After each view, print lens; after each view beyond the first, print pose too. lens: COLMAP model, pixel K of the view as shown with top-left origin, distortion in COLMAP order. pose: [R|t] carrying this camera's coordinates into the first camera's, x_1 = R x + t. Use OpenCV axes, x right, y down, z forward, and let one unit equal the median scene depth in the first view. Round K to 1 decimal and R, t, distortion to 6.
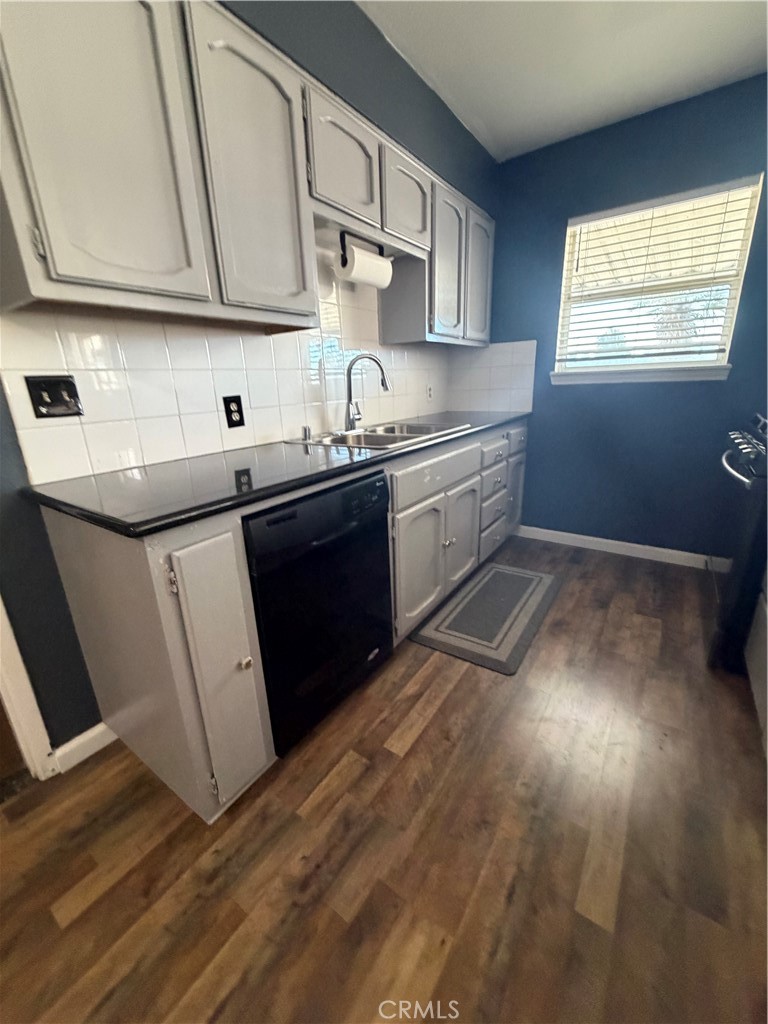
lens RADIAL K [[411.5, 0, 379.7], [0, 411.5, 509.9], [0, 0, 1]] dist [-0.001894, 0.000772]
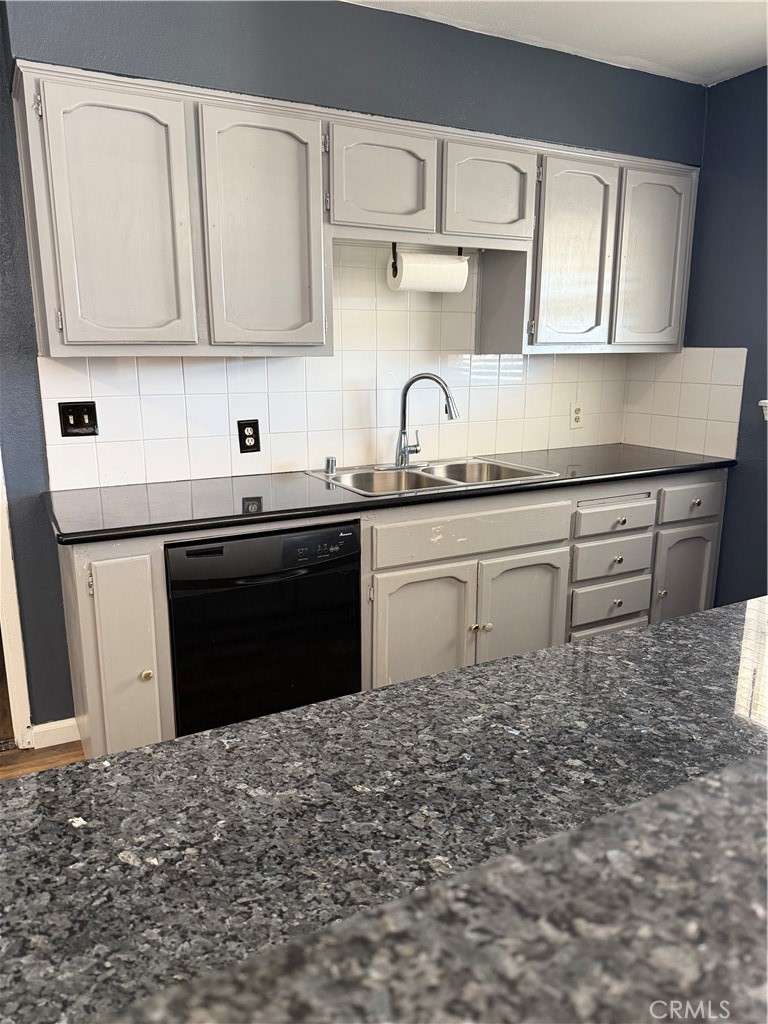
lens RADIAL K [[712.1, 0, 366.8], [0, 712.1, 521.2], [0, 0, 1]] dist [0.027785, -0.031454]
pose [[0.887353, 0.139876, -0.439363, 0.560713], [-0.165641, 0.985970, -0.020638, -0.053282], [0.430312, 0.091090, 0.898073, -0.289537]]
